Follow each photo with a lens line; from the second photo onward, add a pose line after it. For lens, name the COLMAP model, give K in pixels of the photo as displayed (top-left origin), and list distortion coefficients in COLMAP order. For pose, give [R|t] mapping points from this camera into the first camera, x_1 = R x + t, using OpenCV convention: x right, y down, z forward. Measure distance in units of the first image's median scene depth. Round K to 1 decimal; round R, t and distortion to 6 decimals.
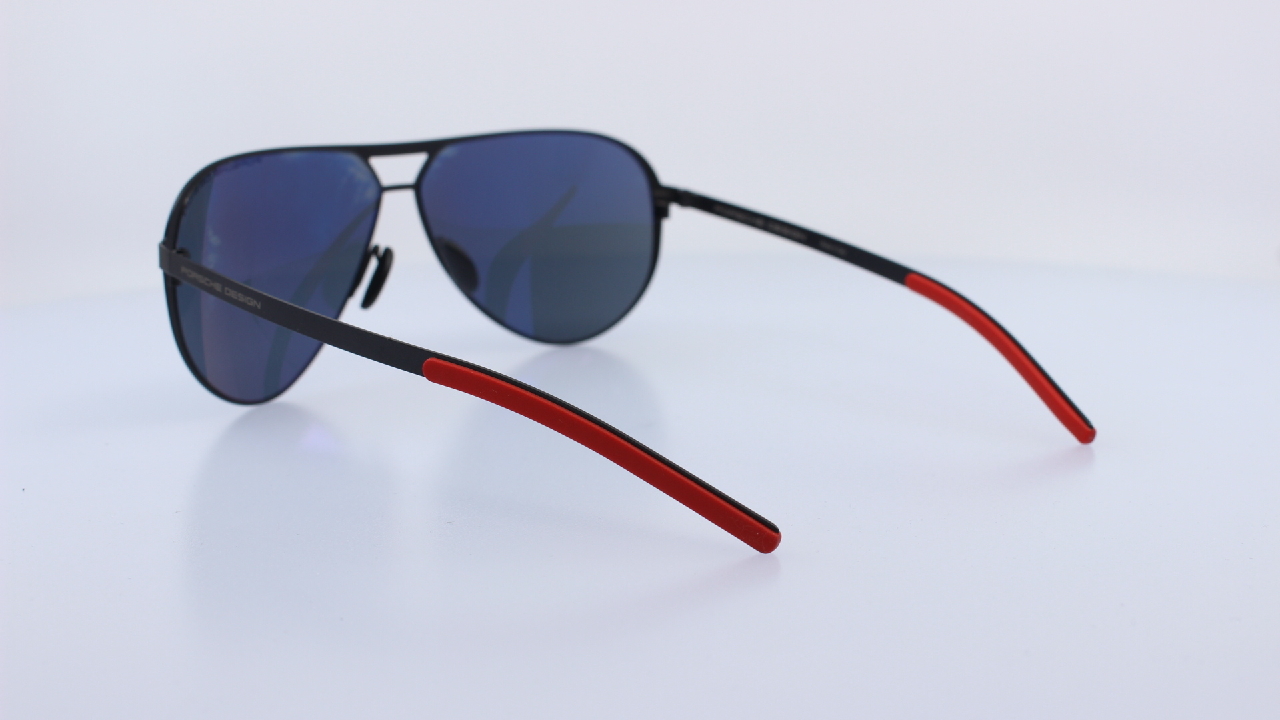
lens RADIAL K [[1683.2, 0, 630.9], [0, 1683.2, 363.4], [0, 0, 1]] dist [-0.108832, 0.000000]
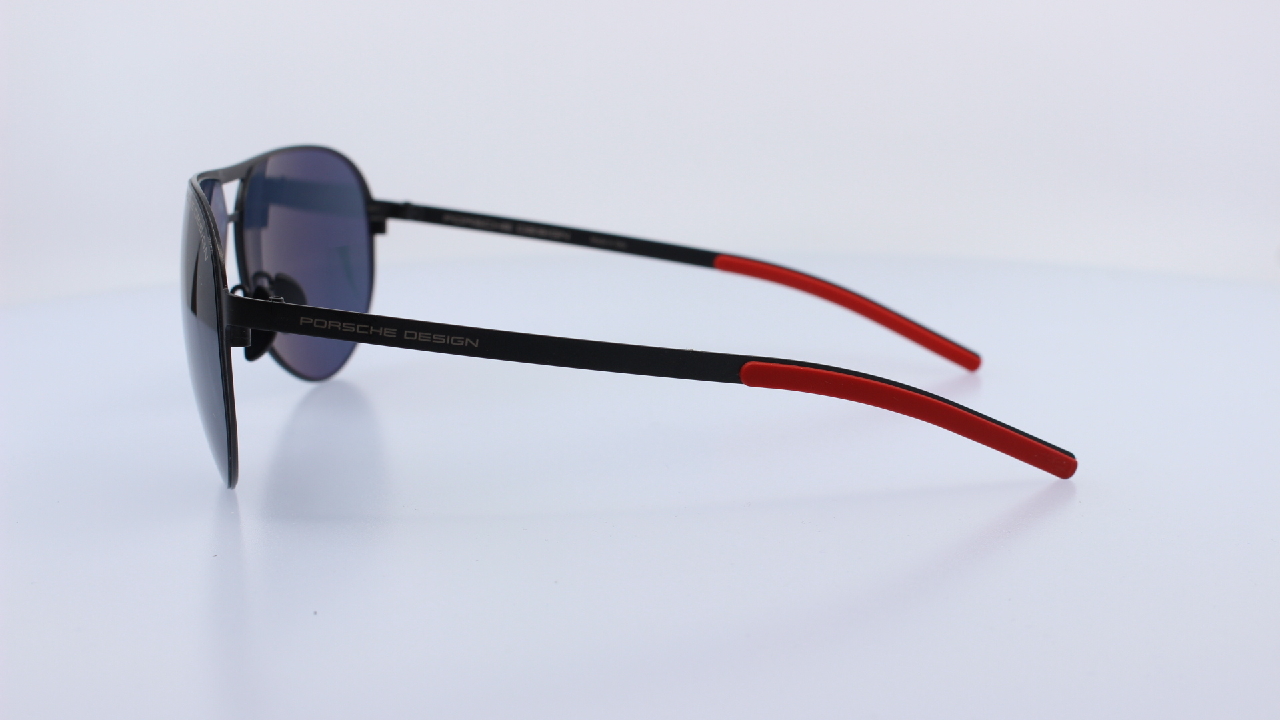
lens RADIAL K [[1683.2, 0, 642.0], [0, 1683.2, 357.5], [0, 0, 1]] dist [-0.108832, 0.000000]
pose [[0.696630, -0.135510, 0.704516, -0.604400], [0.146702, 0.988156, 0.045007, -0.042072], [-0.702271, 0.072000, 0.708259, 0.252042]]
